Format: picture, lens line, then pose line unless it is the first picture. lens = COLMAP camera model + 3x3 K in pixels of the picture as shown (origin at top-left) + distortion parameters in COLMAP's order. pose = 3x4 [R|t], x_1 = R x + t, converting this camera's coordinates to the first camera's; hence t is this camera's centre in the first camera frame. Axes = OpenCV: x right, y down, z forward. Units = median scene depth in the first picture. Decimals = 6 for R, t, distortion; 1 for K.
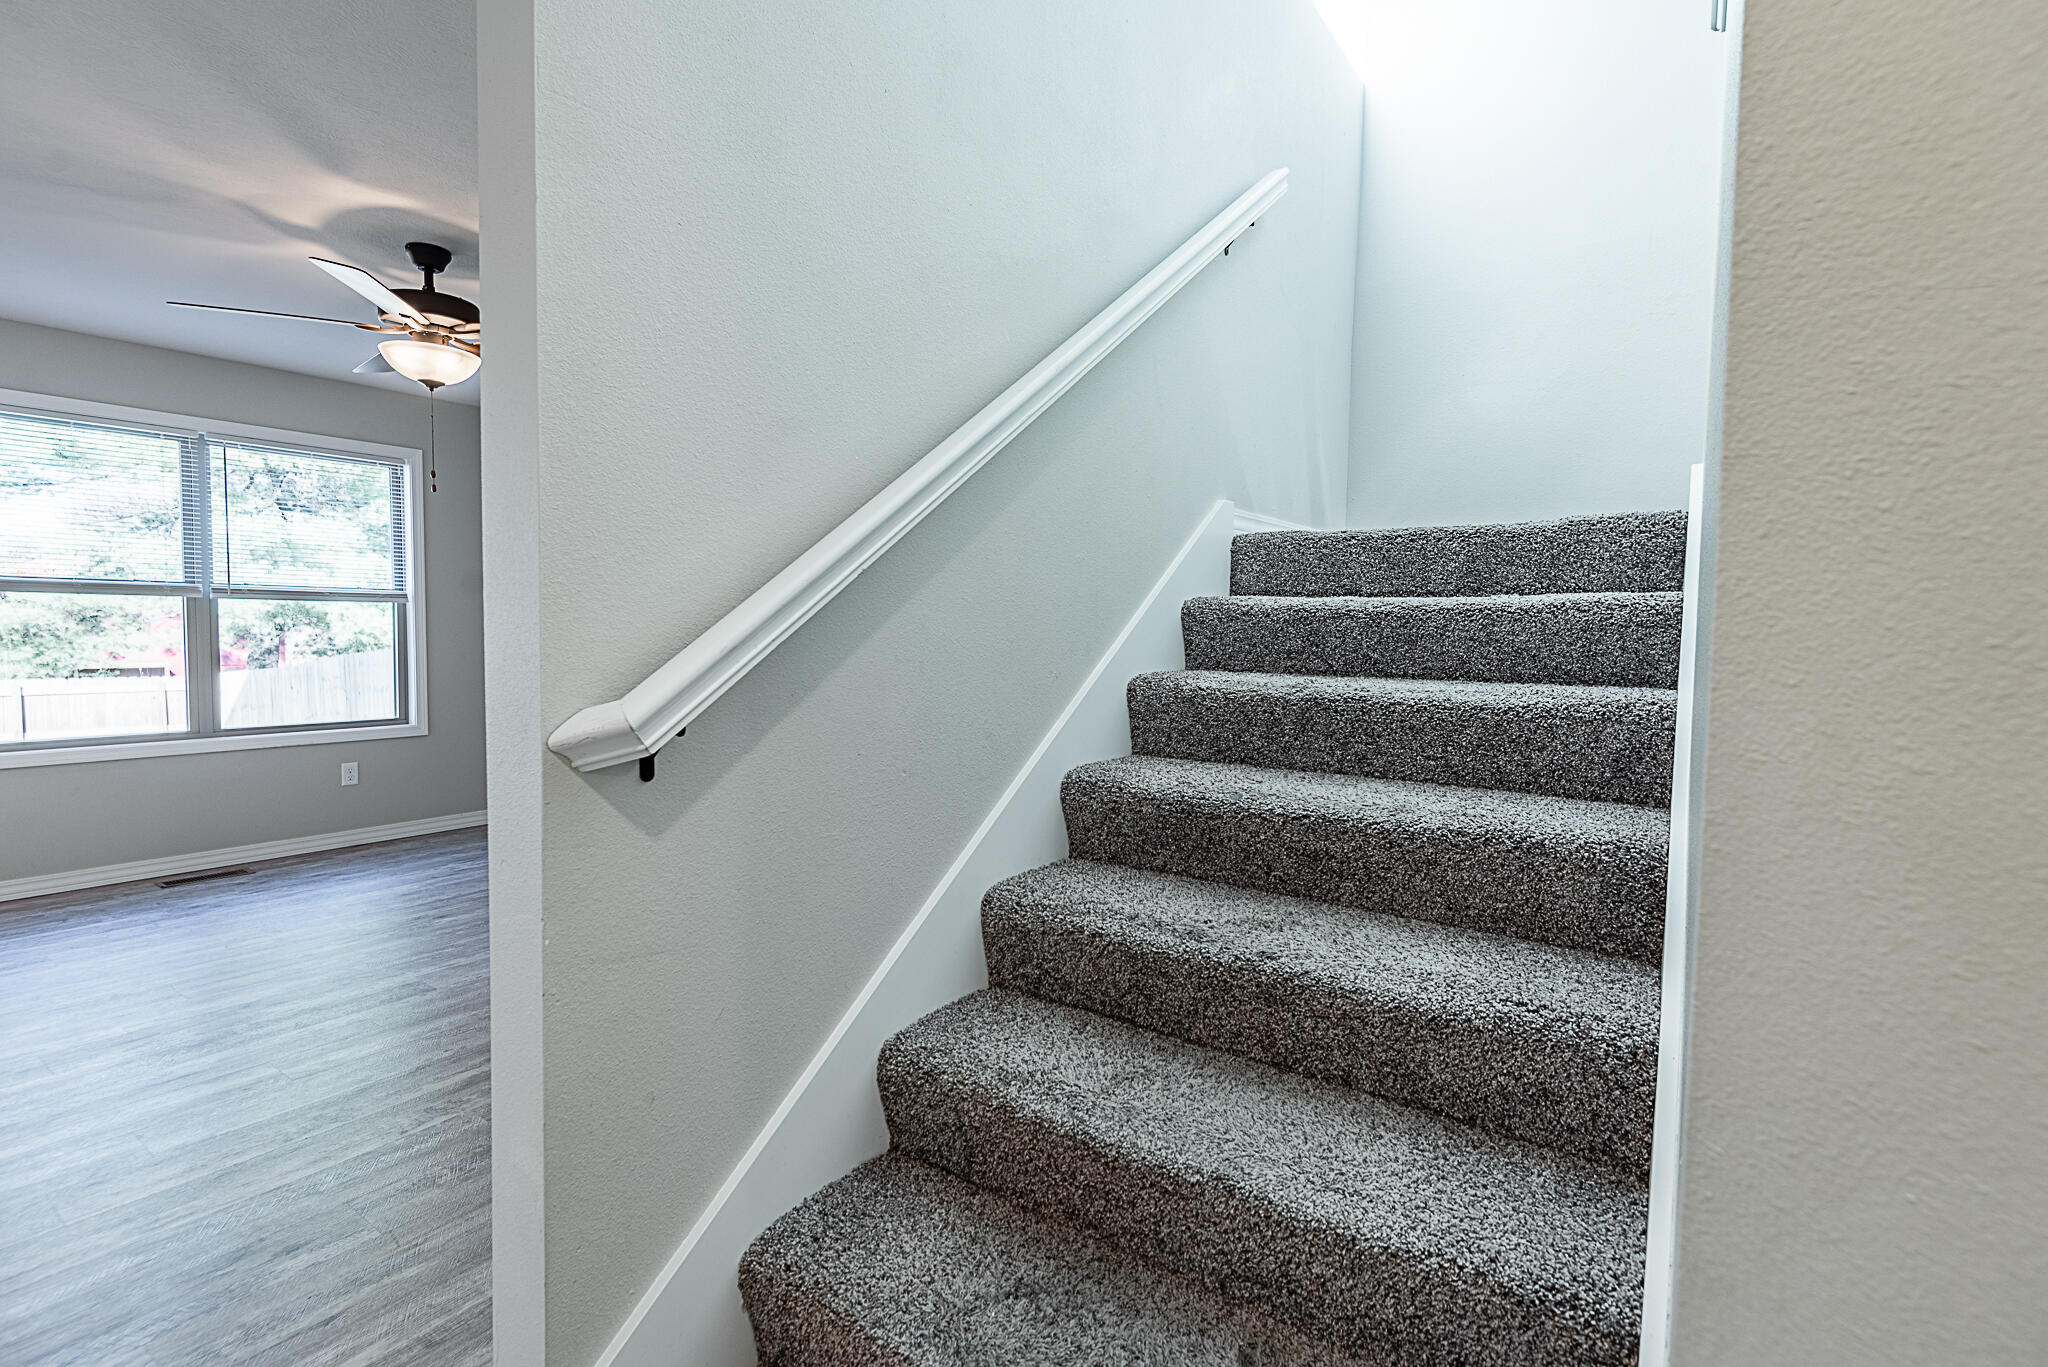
lens RADIAL K [[947.2, 0, 1024.6], [0, 947.2, 674.6], [0, 0, 1]] dist [0.013618, -0.009868]
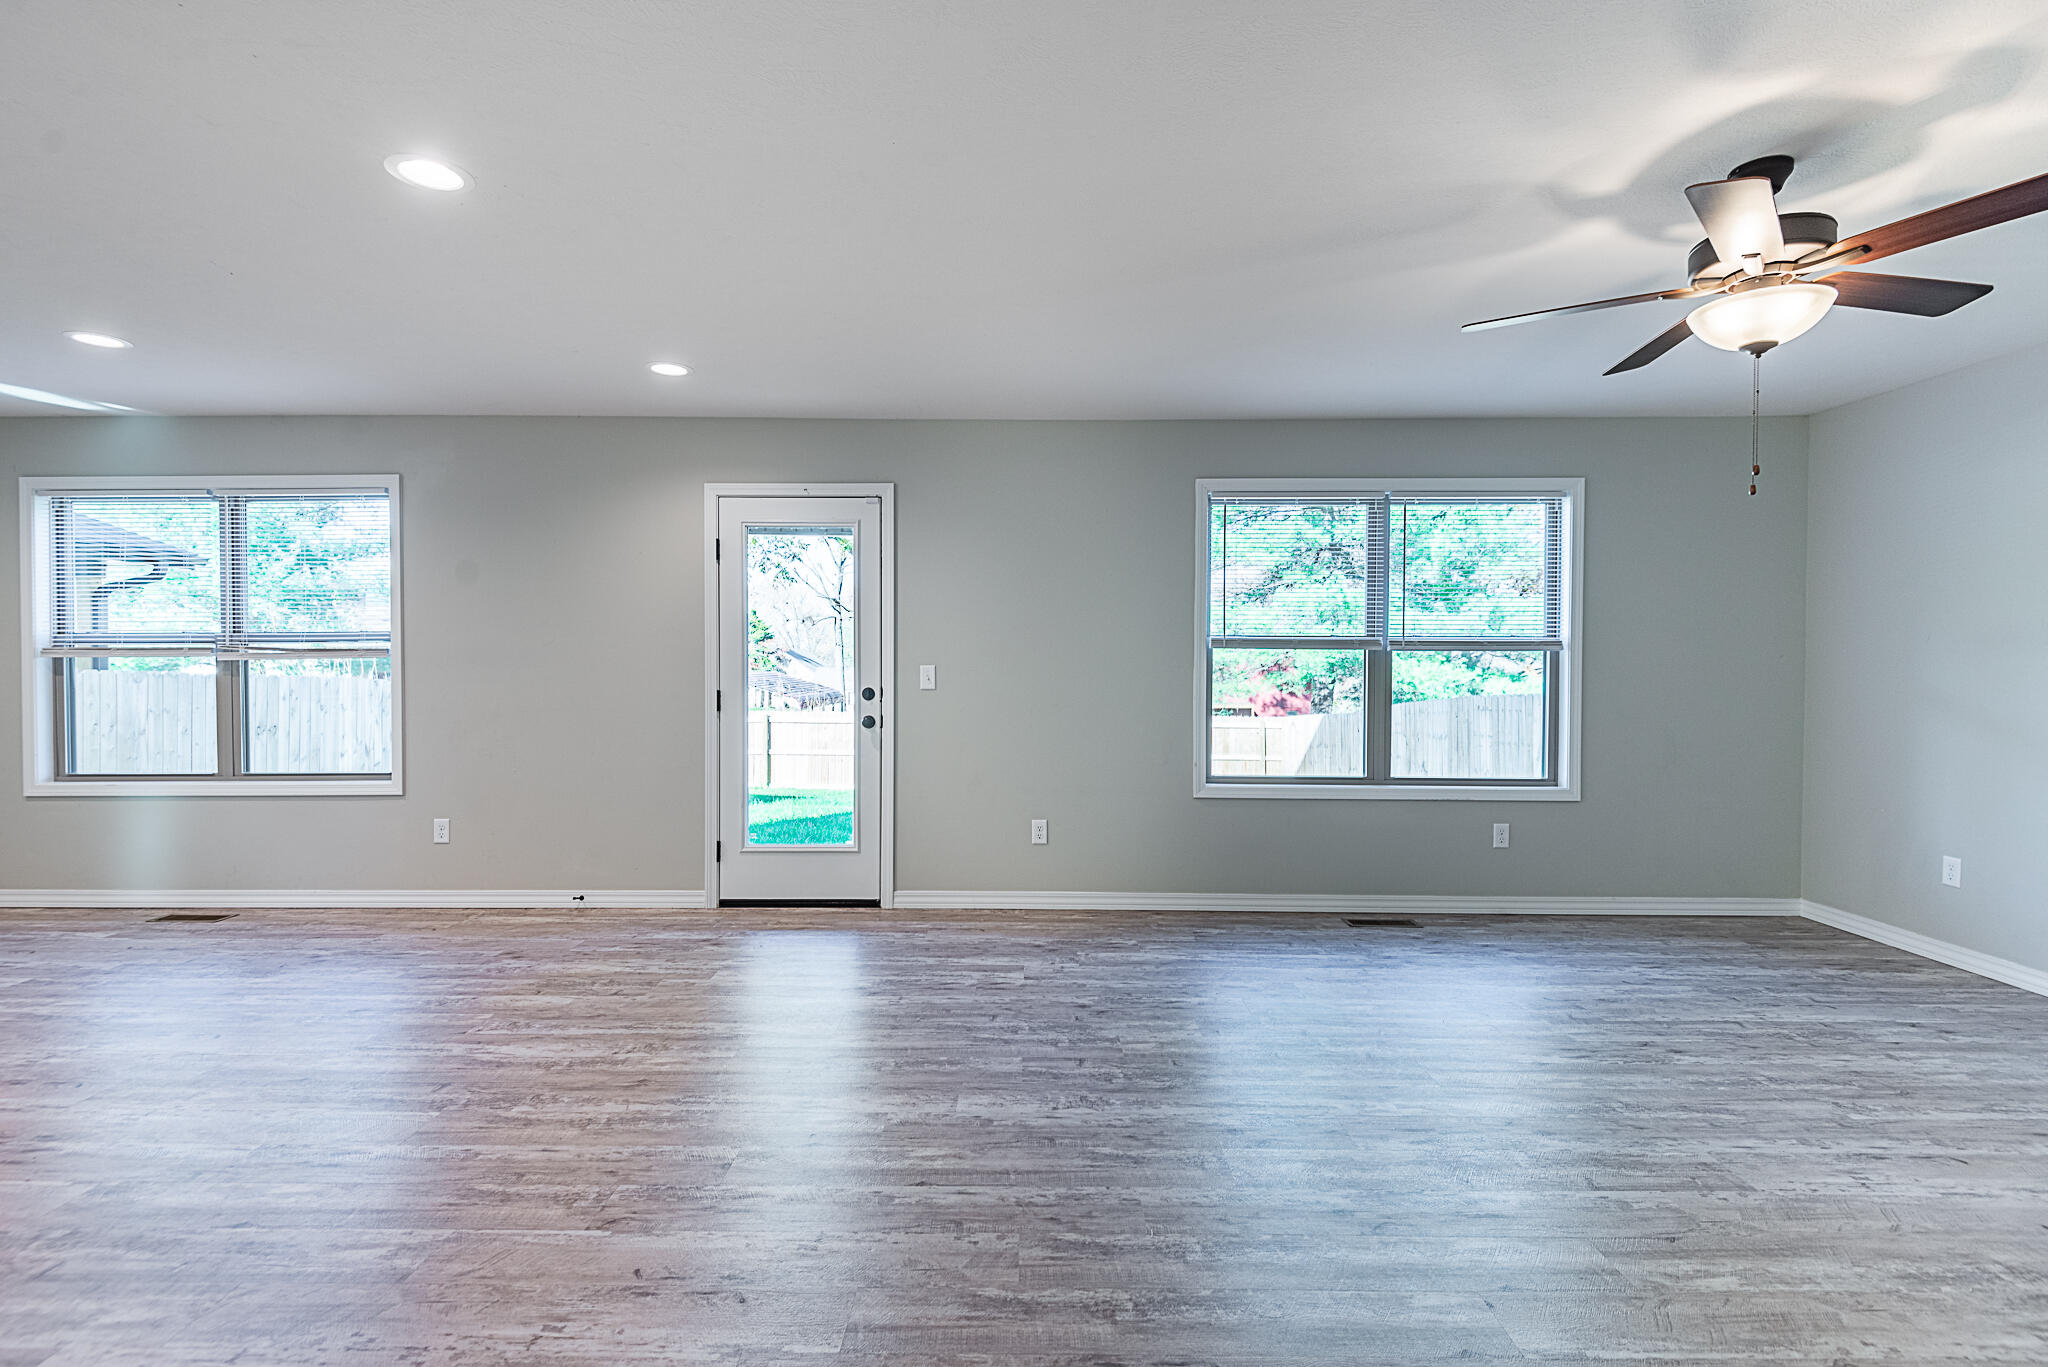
lens RADIAL K [[933.4, 0, 1021.5], [0, 933.4, 679.1], [0, 0, 1]] dist [0.037799, -0.021757]
pose [[0.570286, 0.000361, -0.821446, -0.243078], [-0.039221, 0.998871, -0.026790, -0.006065], [0.820509, 0.047496, 0.569657, 0.090693]]
